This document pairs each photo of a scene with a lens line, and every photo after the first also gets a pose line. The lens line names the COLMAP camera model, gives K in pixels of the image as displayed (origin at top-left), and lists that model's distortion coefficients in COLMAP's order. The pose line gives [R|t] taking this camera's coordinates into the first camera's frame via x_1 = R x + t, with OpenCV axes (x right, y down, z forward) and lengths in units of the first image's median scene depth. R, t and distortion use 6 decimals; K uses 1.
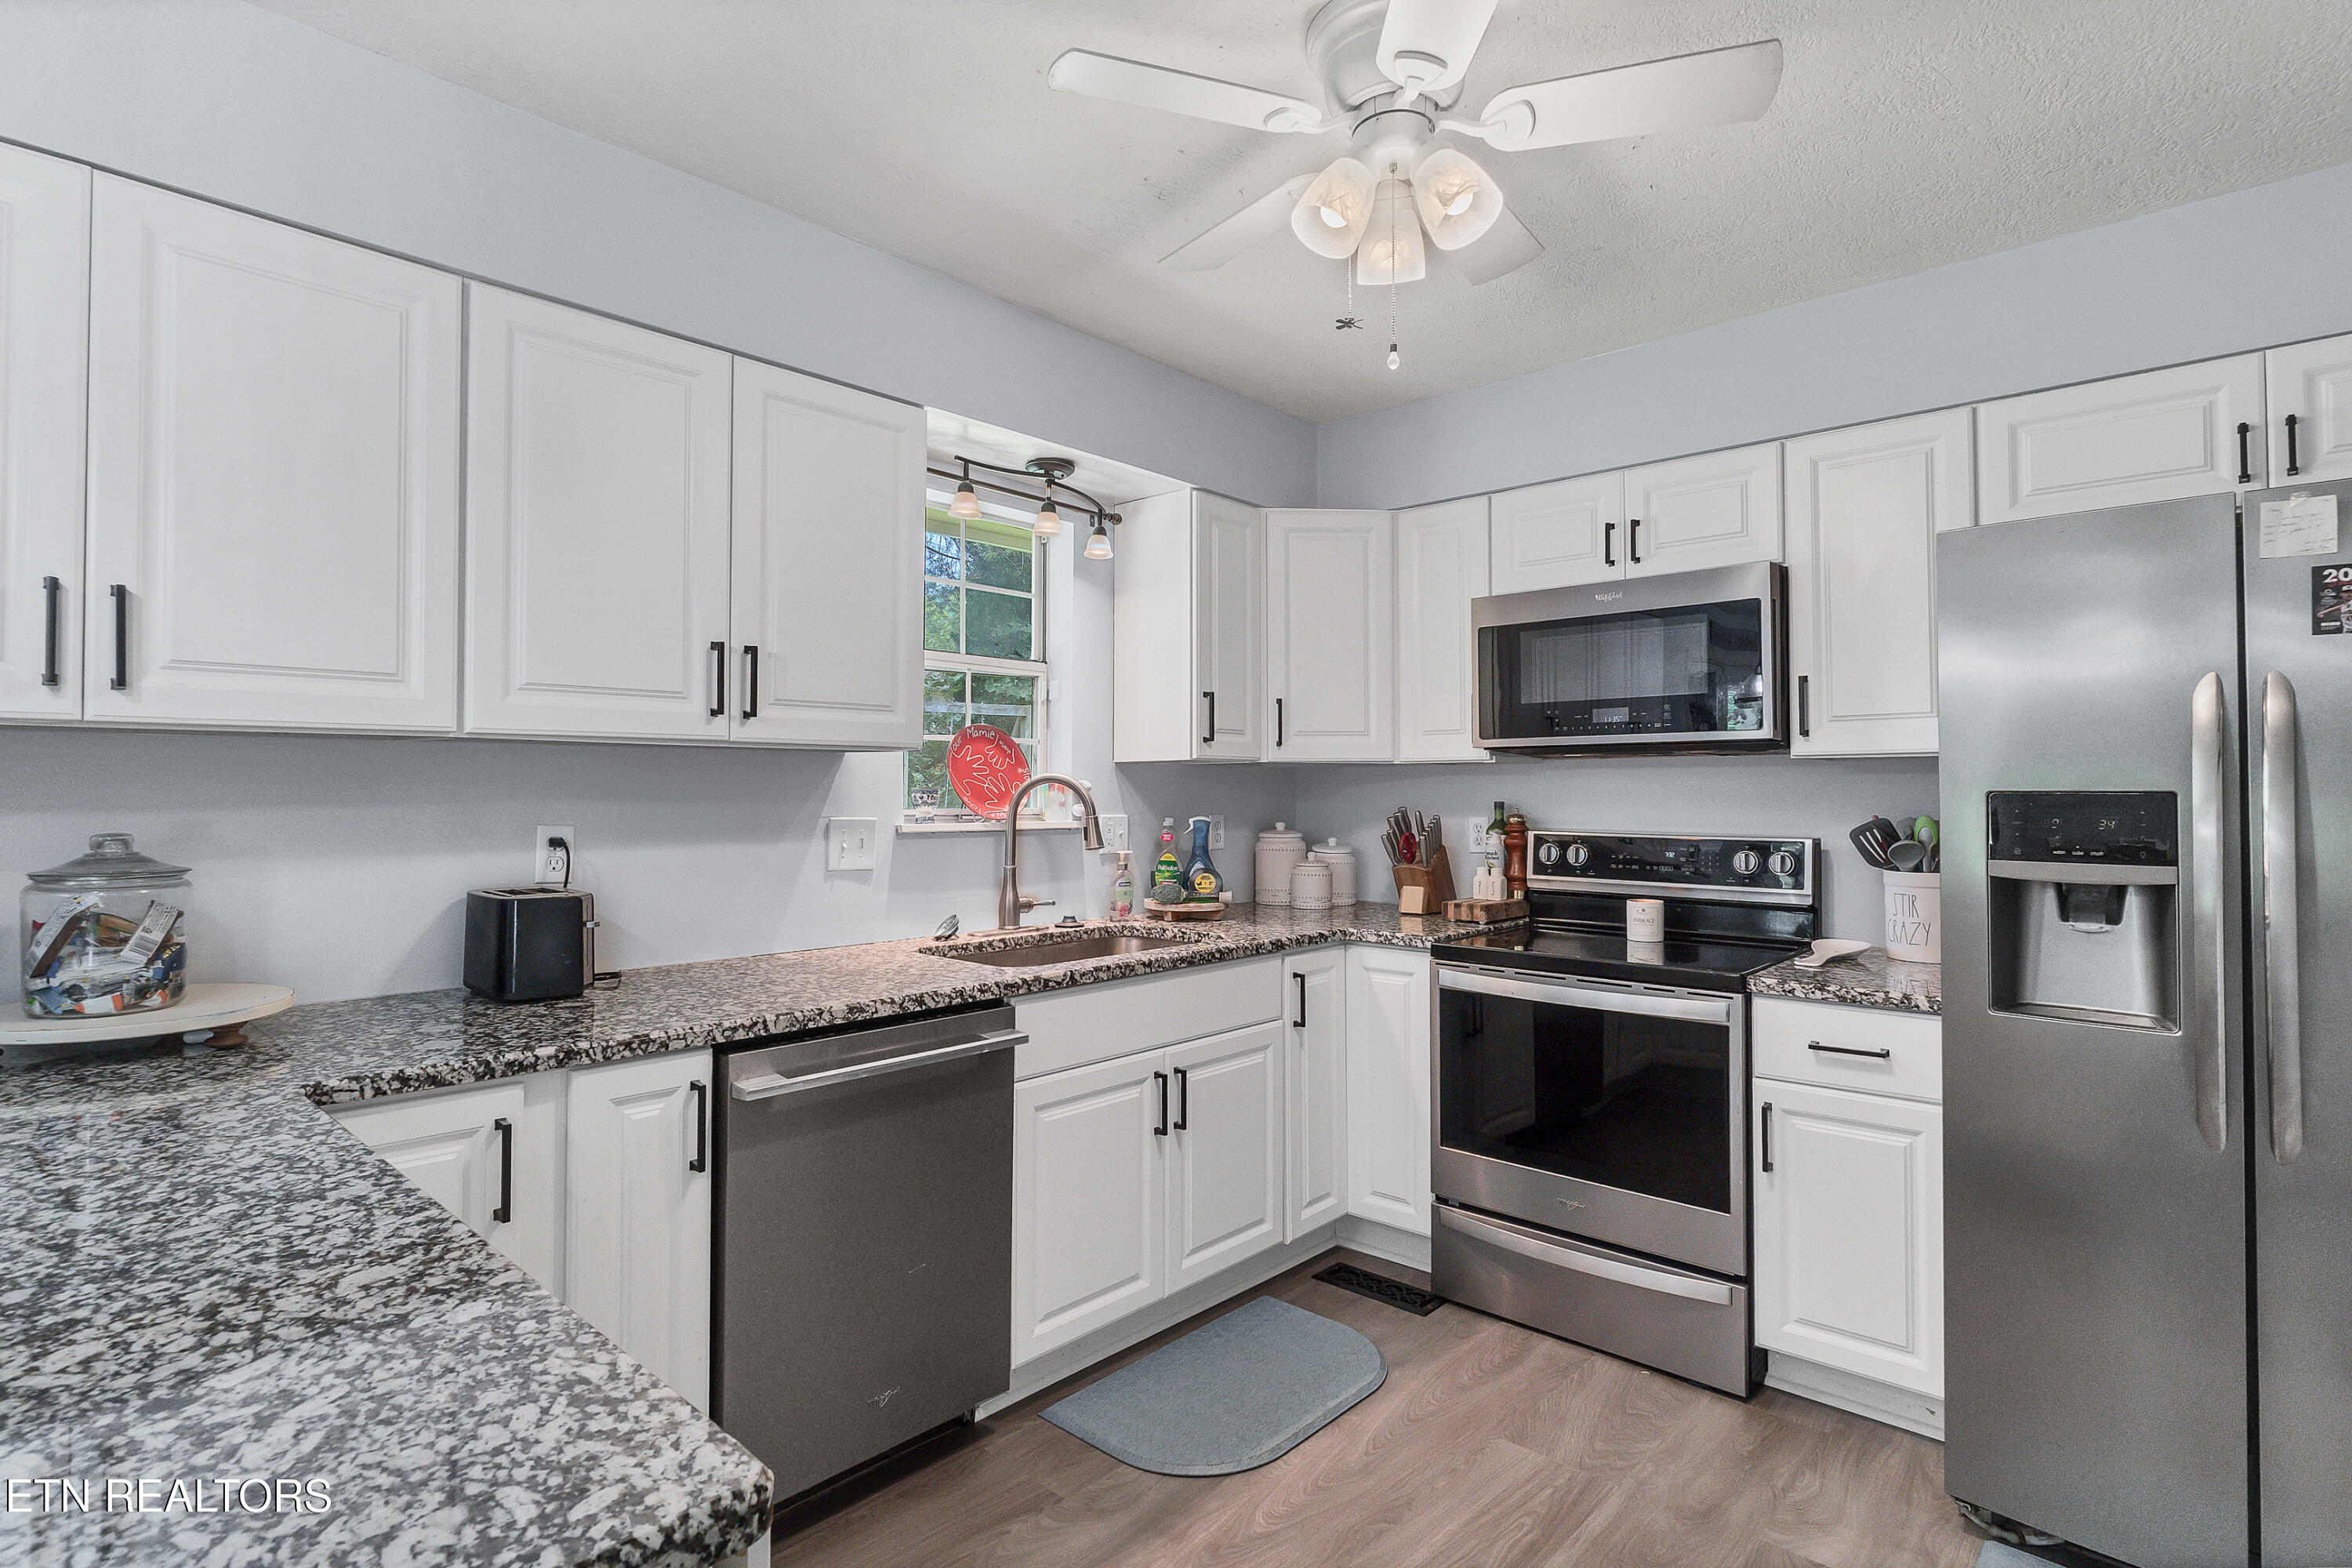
lens RADIAL K [[1167.0, 0, 1175.5], [0, 1167.0, 766.7], [0, 0, 1]] dist [-0.003812, -0.001060]
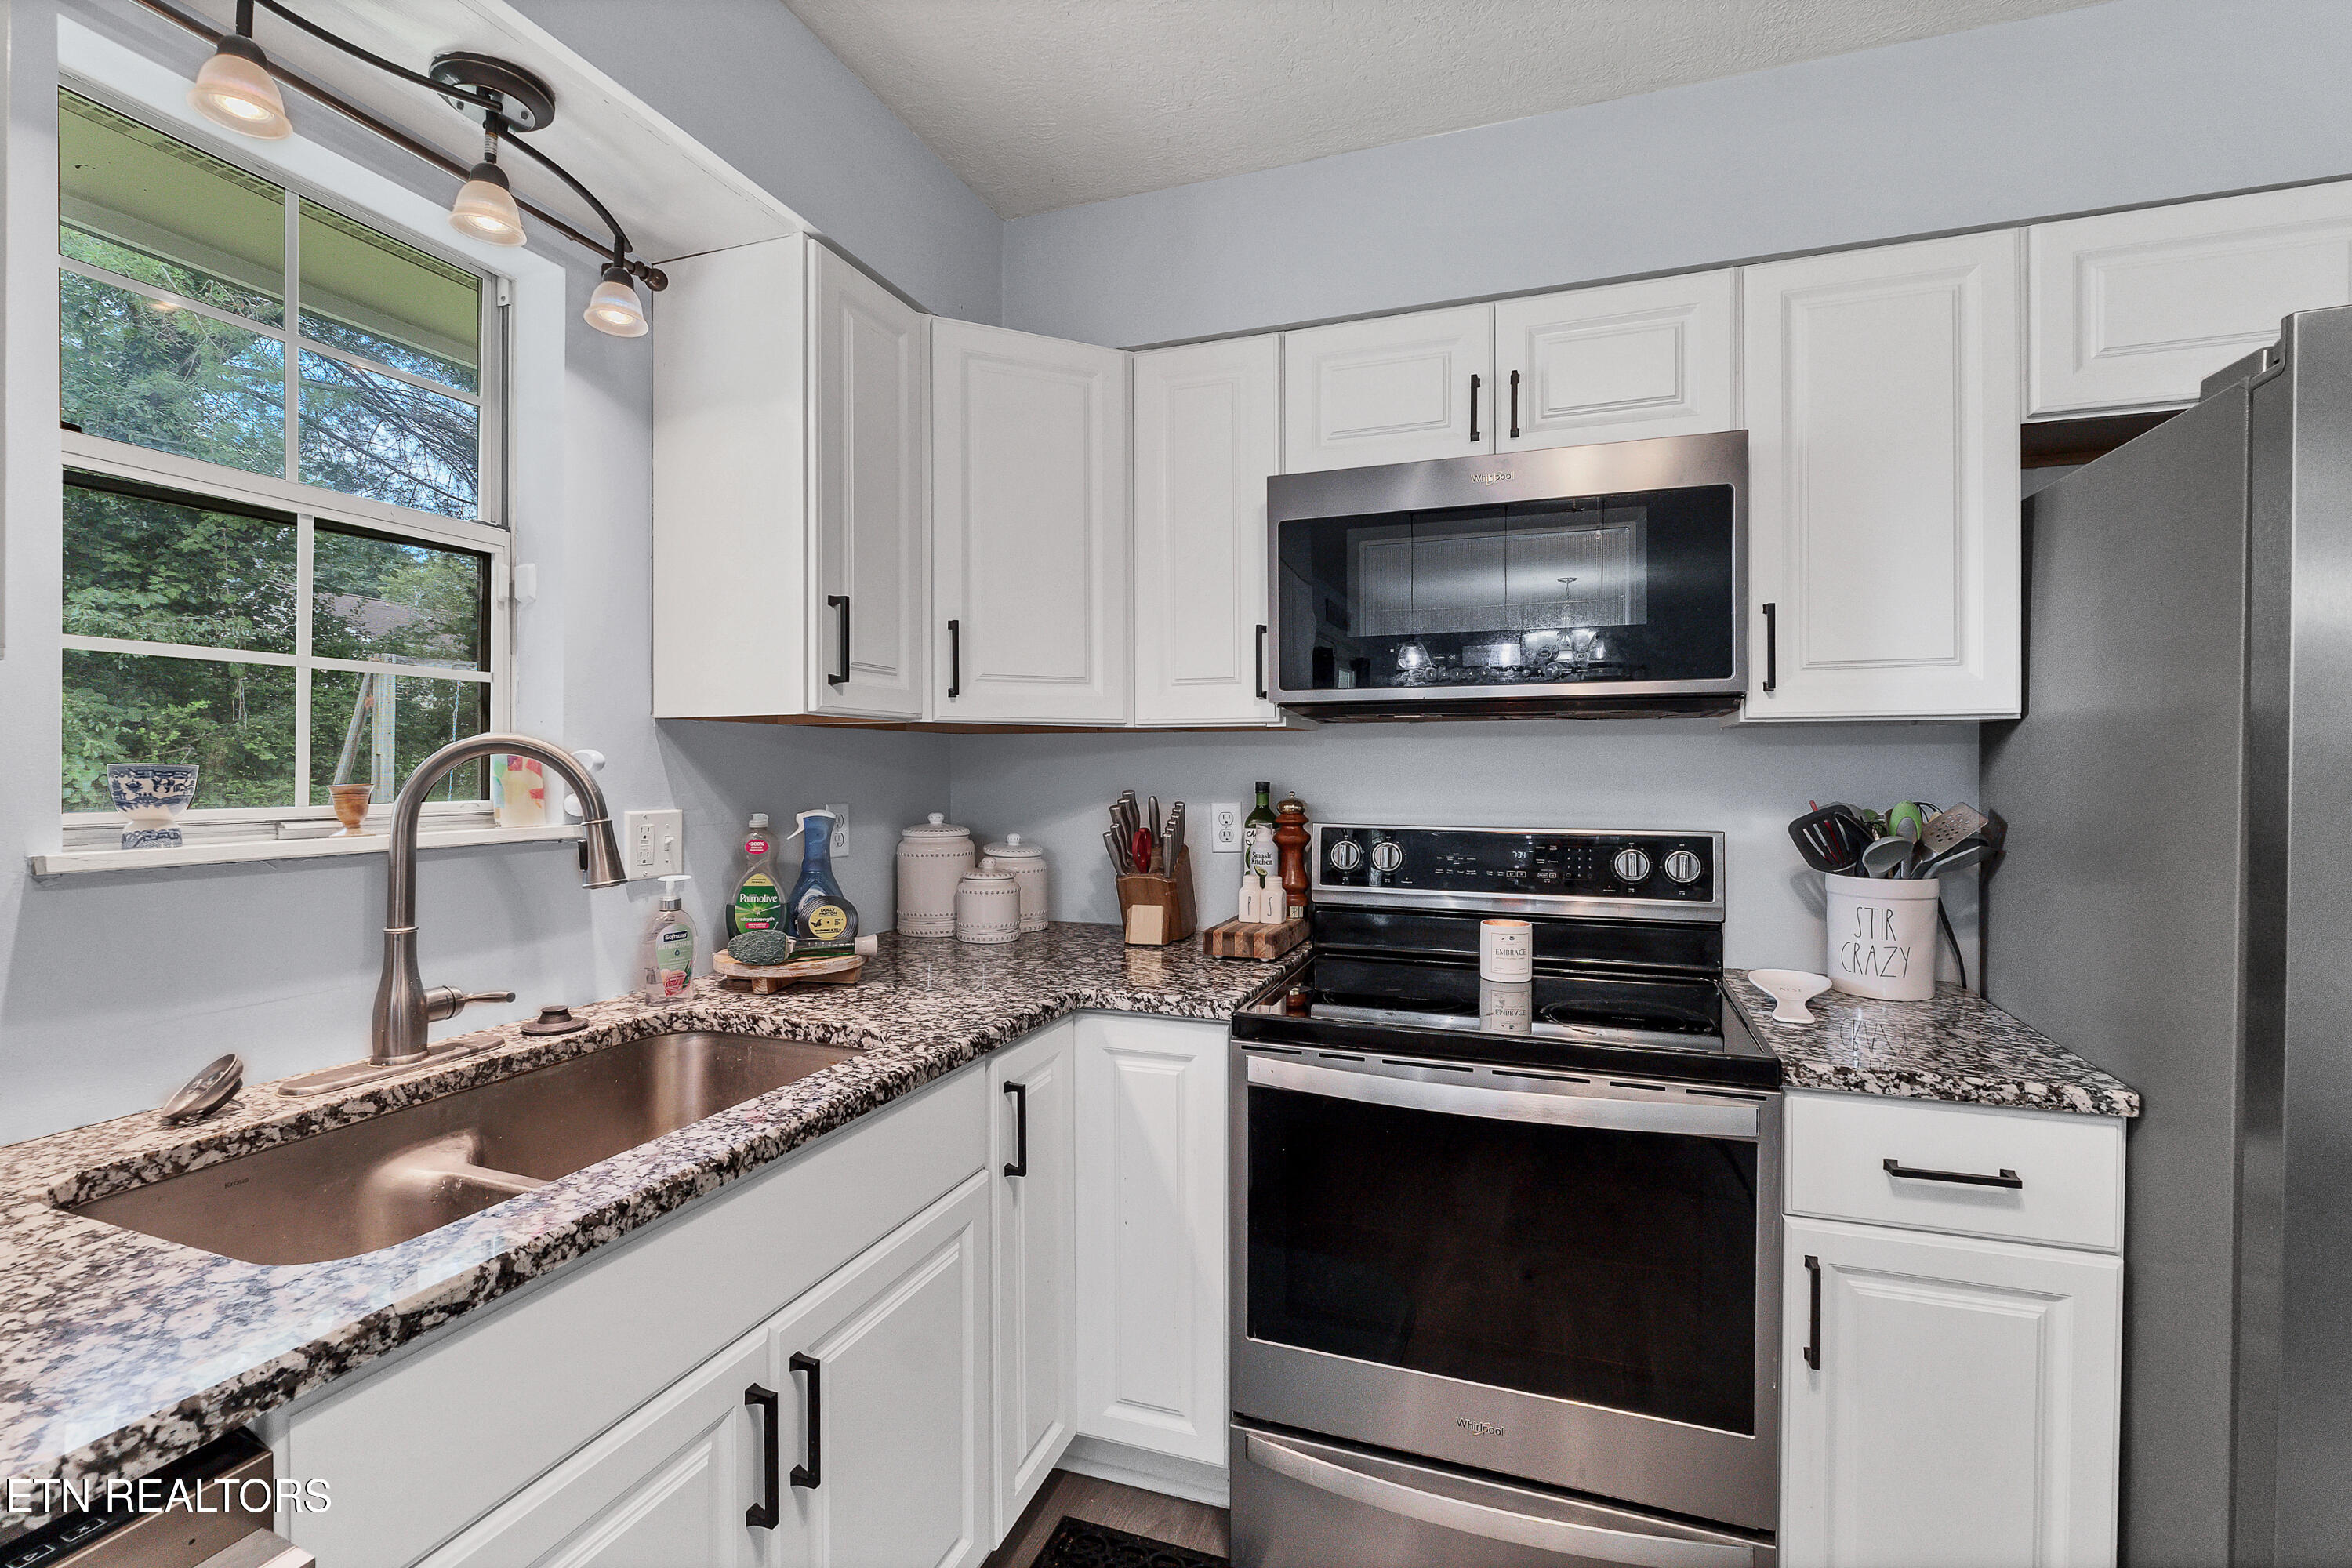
lens RADIAL K [[1050.2, 0, 1238.8], [0, 1050.2, 768.9], [0, 0, 1]] dist [-0.006243, -0.000081]
pose [[0.903716, -0.002165, 0.428126, -0.016446], [-0.008216, 0.999715, 0.022398, 0.008609], [-0.428053, -0.023759, 0.903441, 0.493557]]
